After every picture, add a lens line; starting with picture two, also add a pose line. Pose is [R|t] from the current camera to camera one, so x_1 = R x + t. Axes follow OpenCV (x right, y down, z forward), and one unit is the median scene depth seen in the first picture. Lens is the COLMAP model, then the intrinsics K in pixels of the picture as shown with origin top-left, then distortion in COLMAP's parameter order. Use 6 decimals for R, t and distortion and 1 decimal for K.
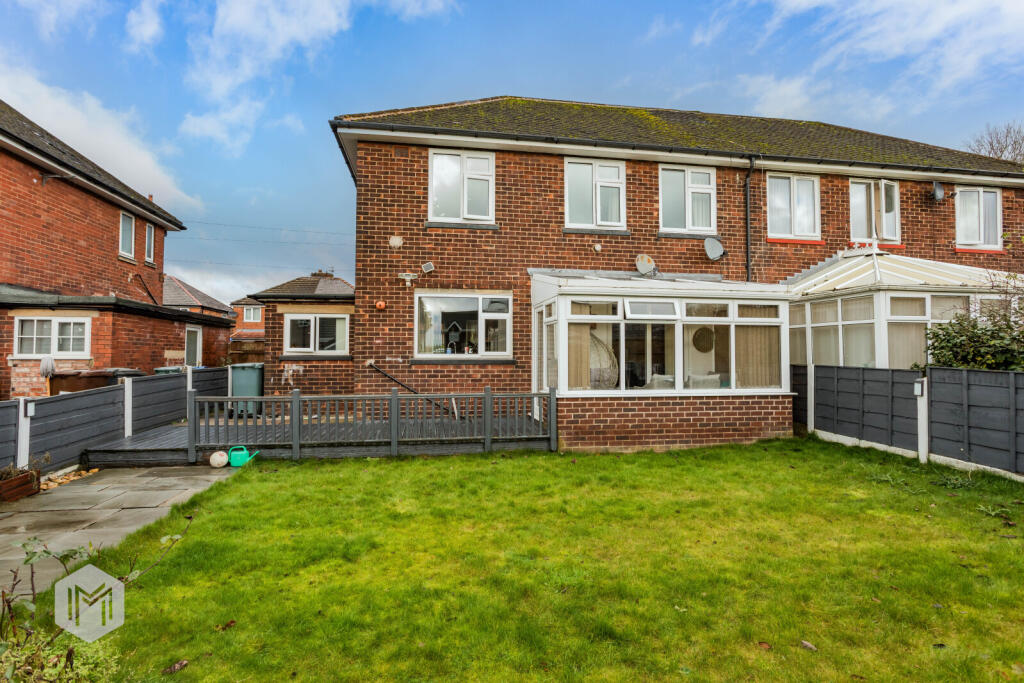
lens RADIAL K [[494.7, 0, 510.8], [0, 494.7, 338.6], [0, 0, 1]] dist [-0.006579, 0.002353]
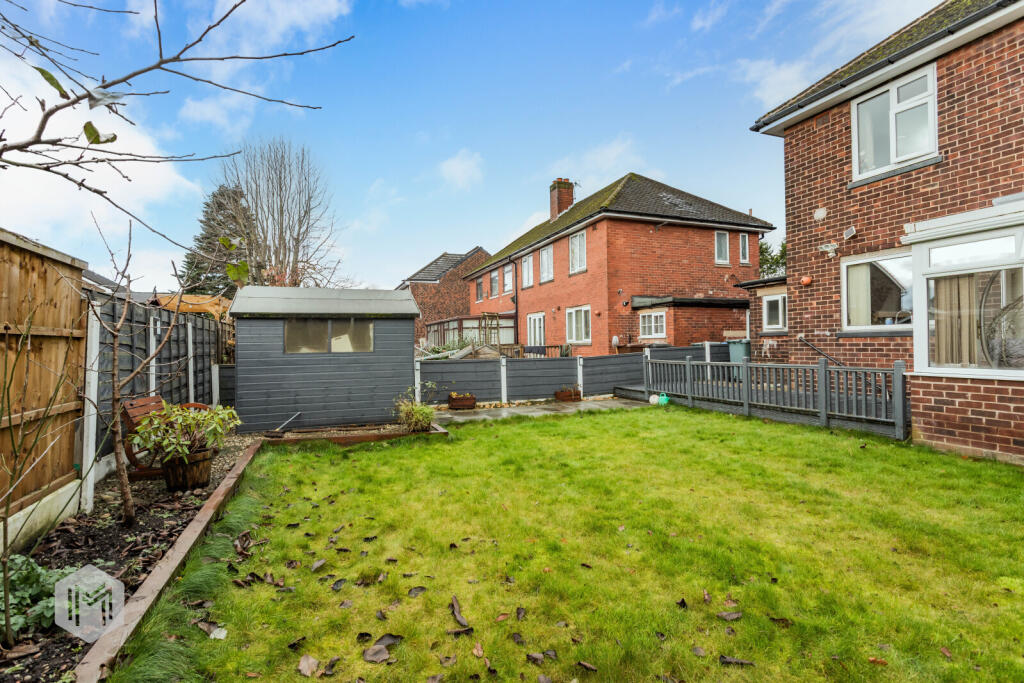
lens RADIAL K [[494.7, 0, 509.4], [0, 494.7, 345.9], [0, 0, 1]] dist [-0.006579, 0.002353]
pose [[0.206537, -0.000571, -0.978439, 0.608979], [0.052460, 0.998568, 0.010491, 0.024836], [0.977031, -0.053496, 0.206271, 0.173776]]
